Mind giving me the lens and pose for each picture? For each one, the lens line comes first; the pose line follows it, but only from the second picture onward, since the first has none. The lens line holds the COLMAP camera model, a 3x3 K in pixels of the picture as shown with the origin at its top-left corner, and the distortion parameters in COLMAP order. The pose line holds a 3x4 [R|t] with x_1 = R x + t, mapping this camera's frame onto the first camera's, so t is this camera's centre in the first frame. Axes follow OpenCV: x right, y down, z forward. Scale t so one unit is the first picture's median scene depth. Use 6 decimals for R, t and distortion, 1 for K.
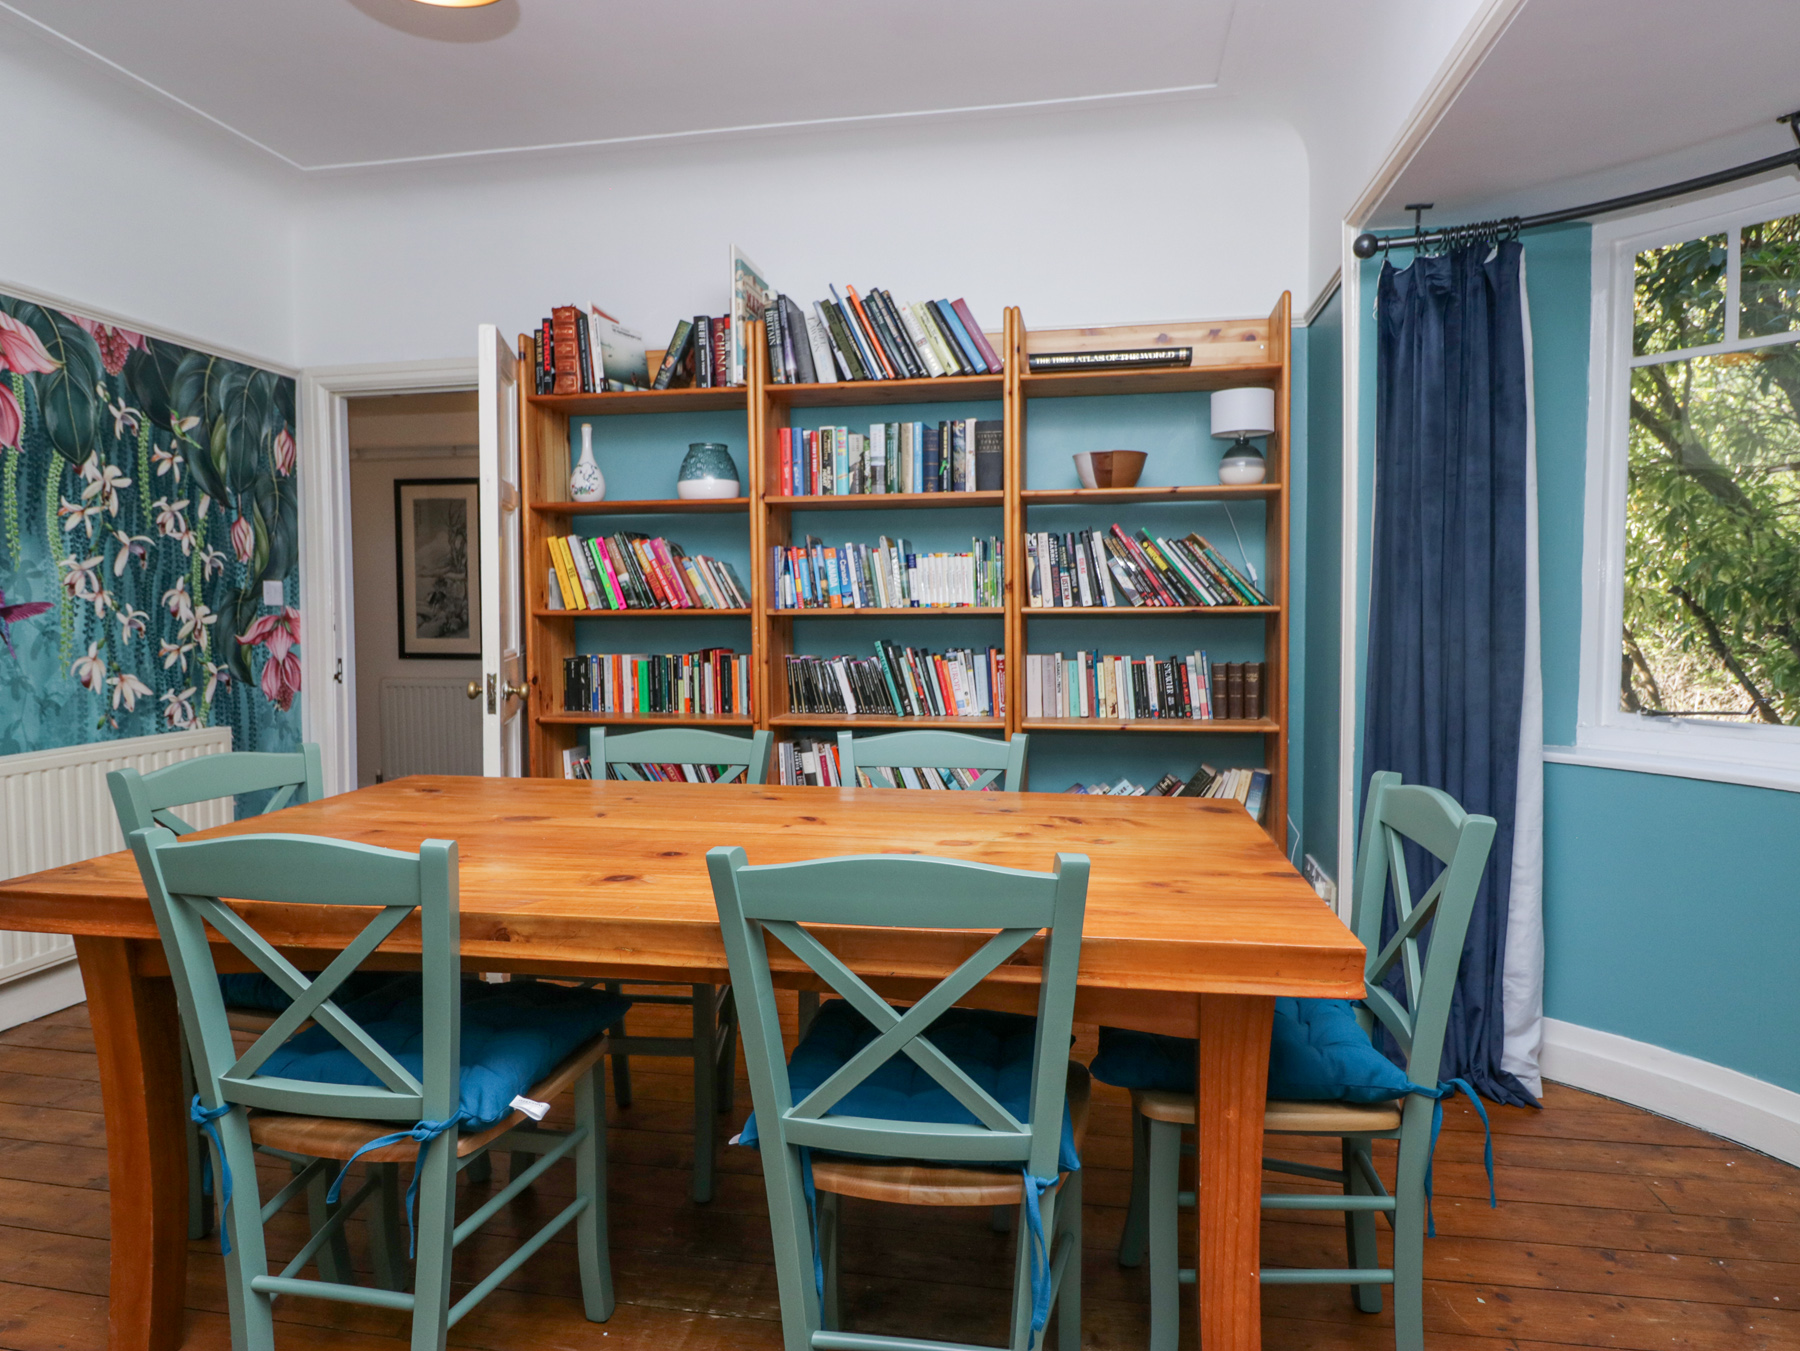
lens RADIAL K [[1042.6, 0, 905.3], [0, 1042.6, 676.5], [0, 0, 1]] dist [-0.002778, -0.003516]
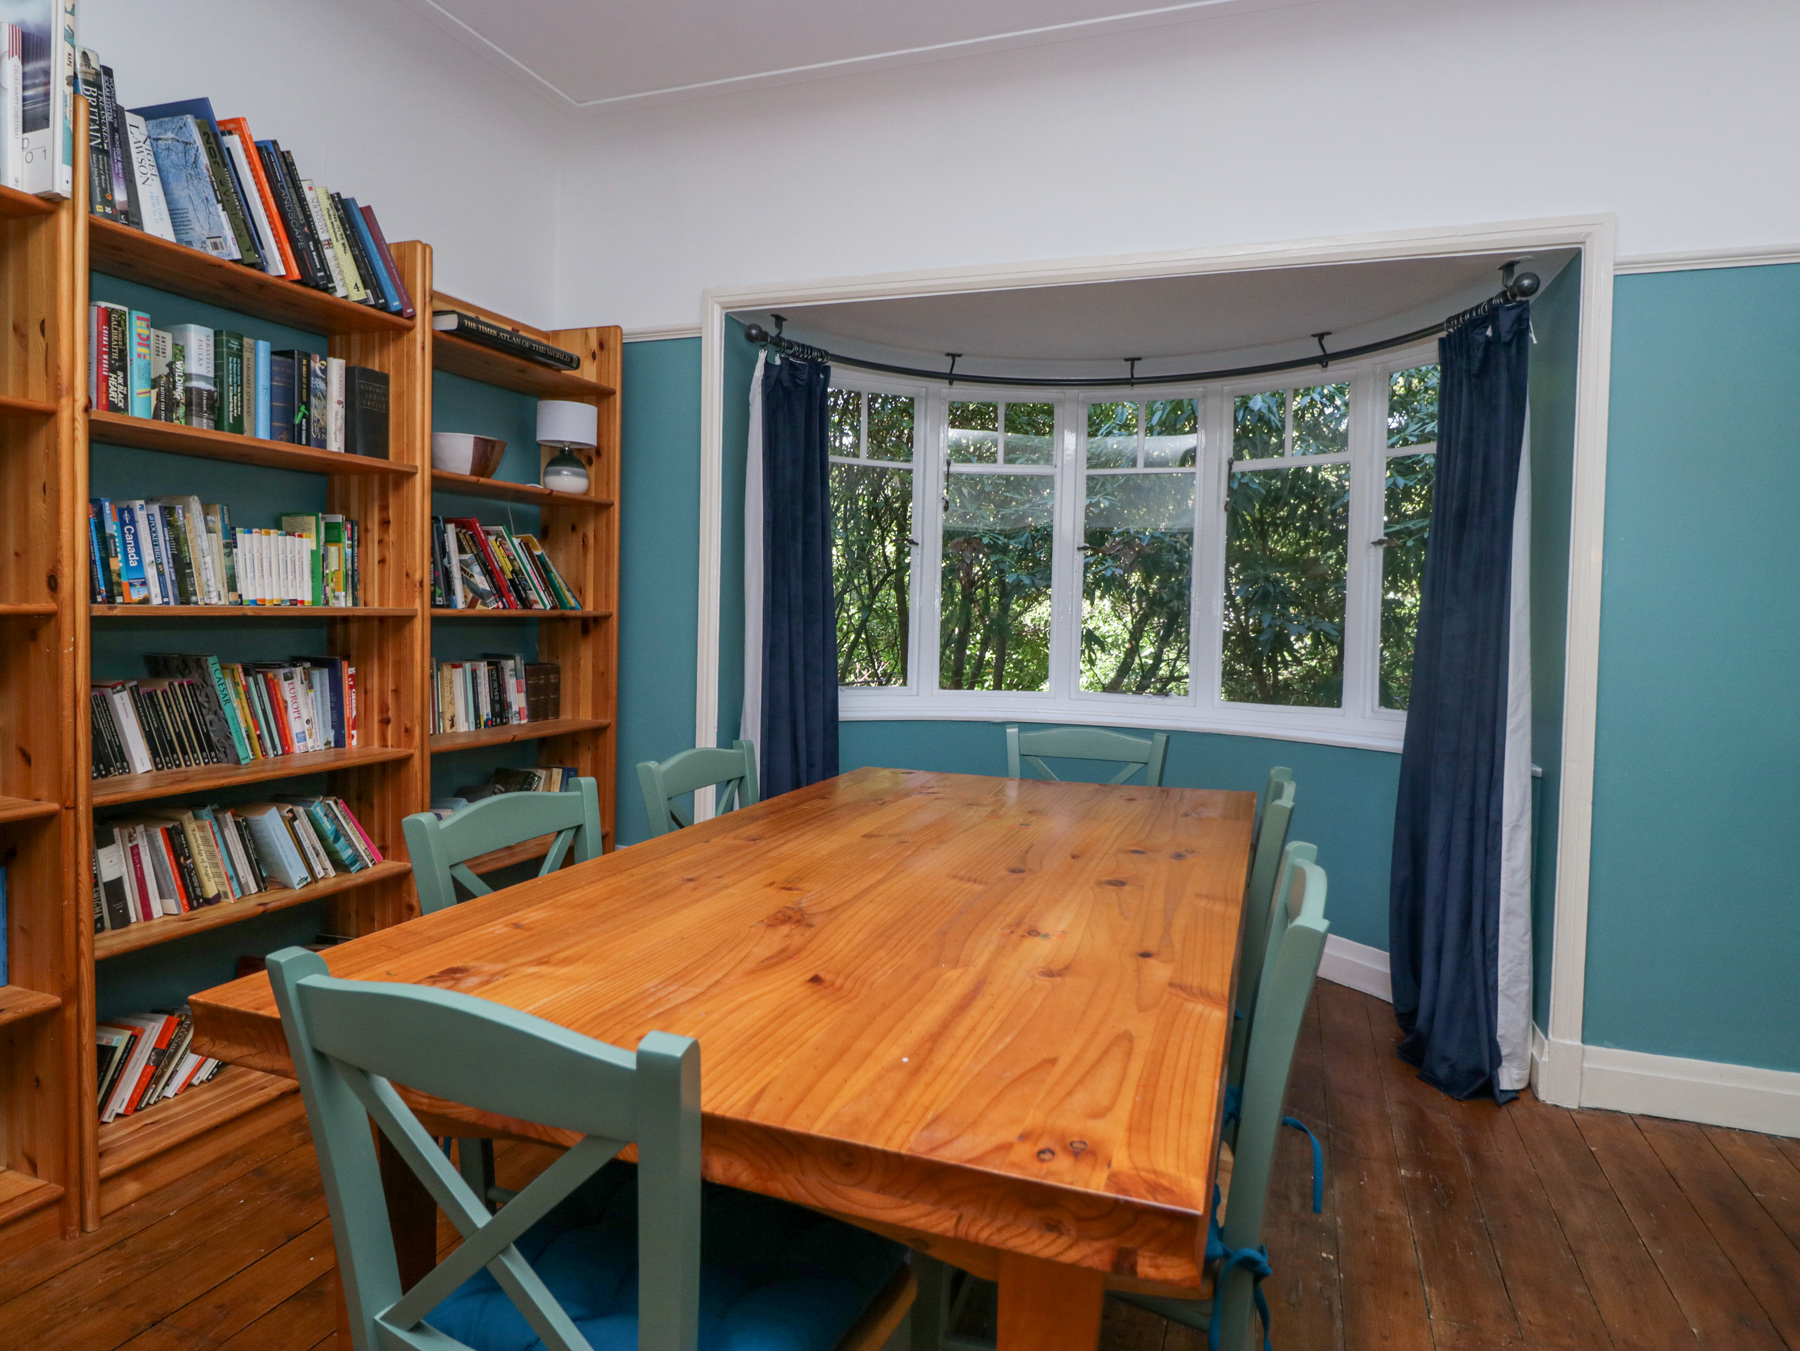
lens RADIAL K [[1042.6, 0, 900.1], [0, 1042.6, 660.9], [0, 0, 1]] dist [-0.002778, -0.003516]
pose [[0.177325, -0.037282, 0.983446, -0.605634], [0.045847, 0.998510, 0.029587, -0.030385], [-0.983084, 0.039841, 0.178770, 0.460032]]
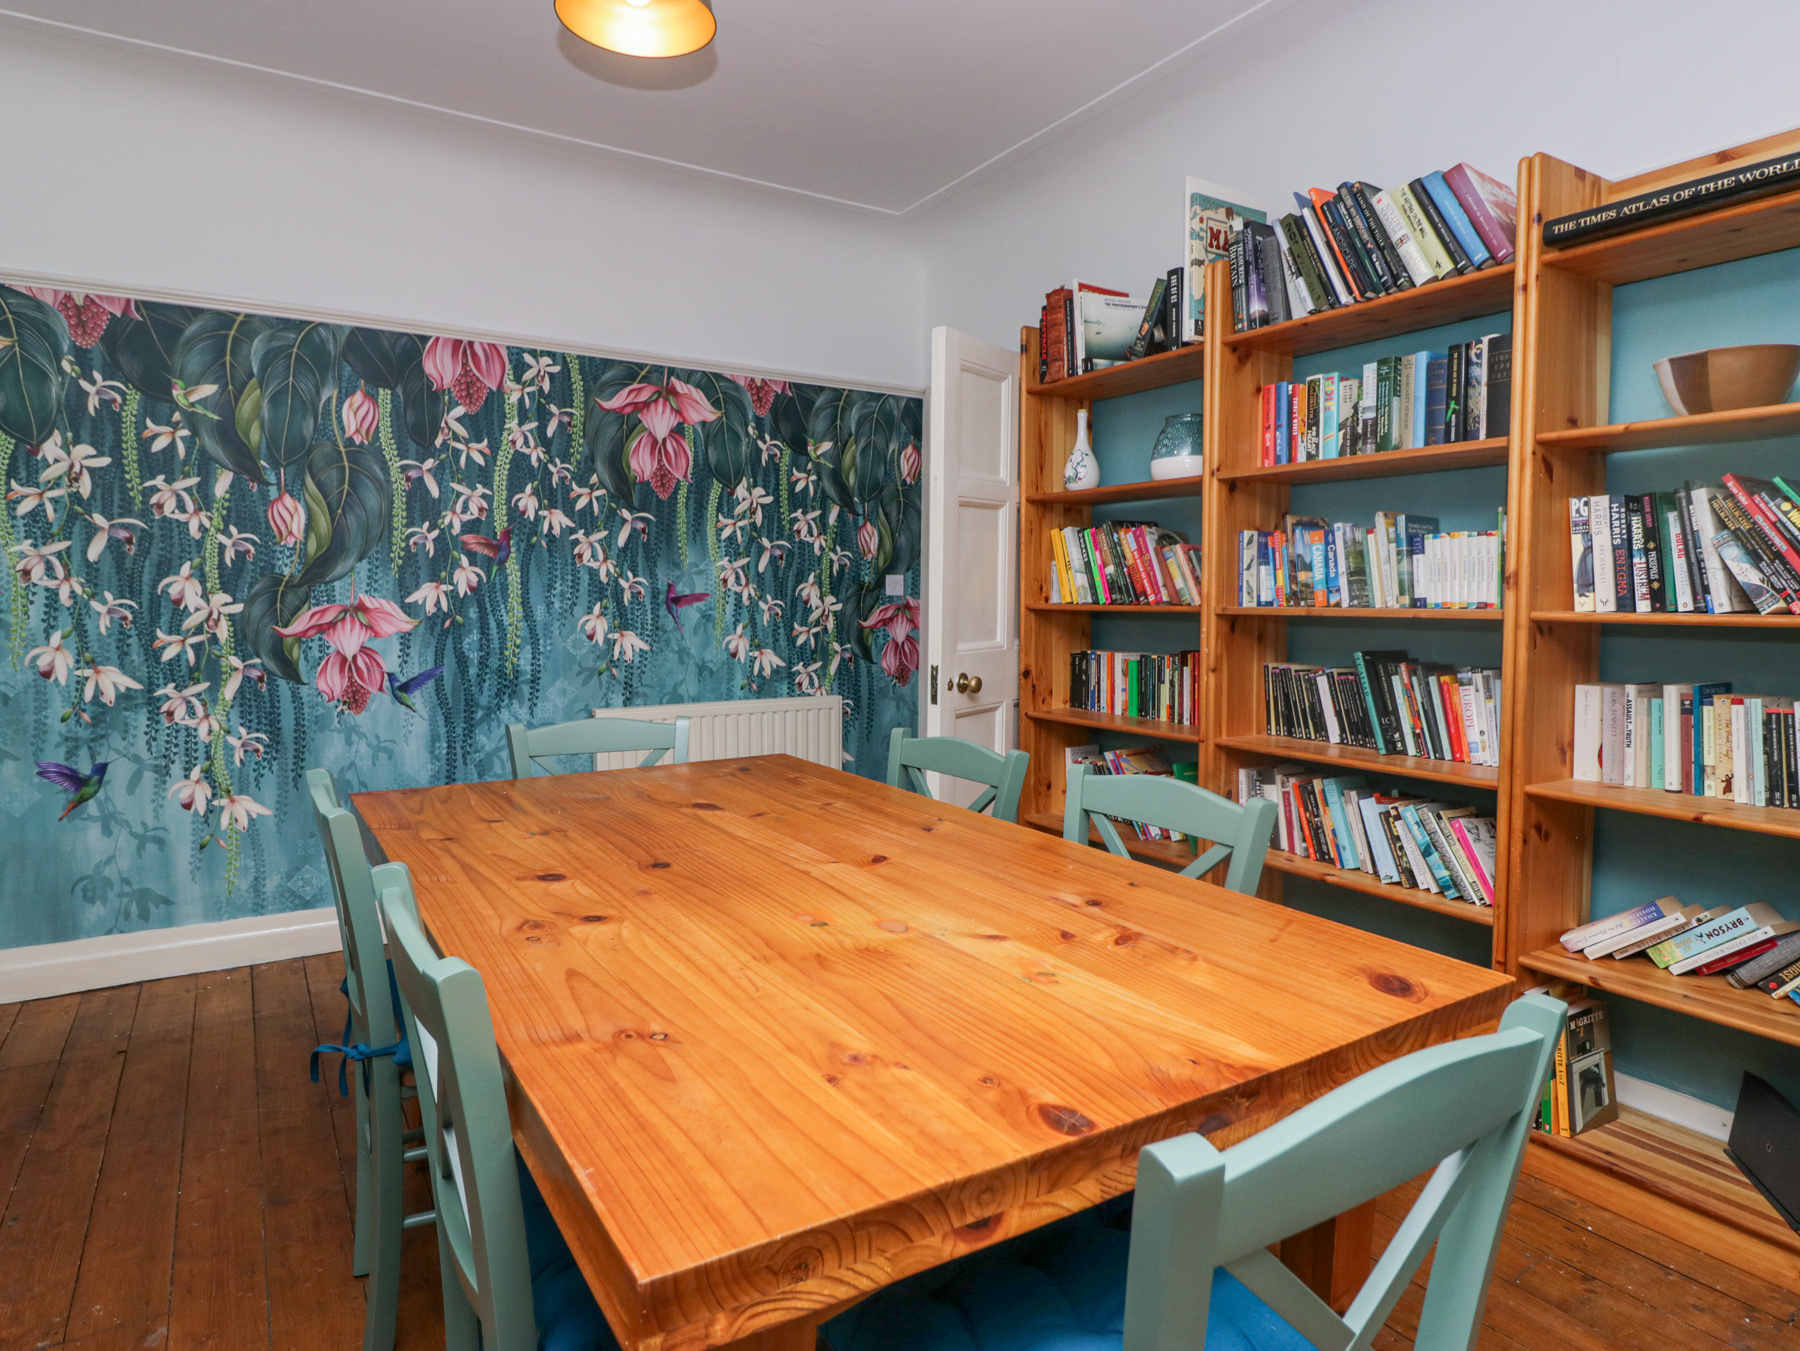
lens RADIAL K [[1042.6, 0, 912.8], [0, 1042.6, 673.0], [0, 0, 1]] dist [-0.002778, -0.003516]
pose [[0.675114, 0.063824, -0.734947, 0.316786], [-0.055471, 0.997822, 0.035697, -0.027888], [0.735625, 0.016669, 0.677184, 0.254288]]
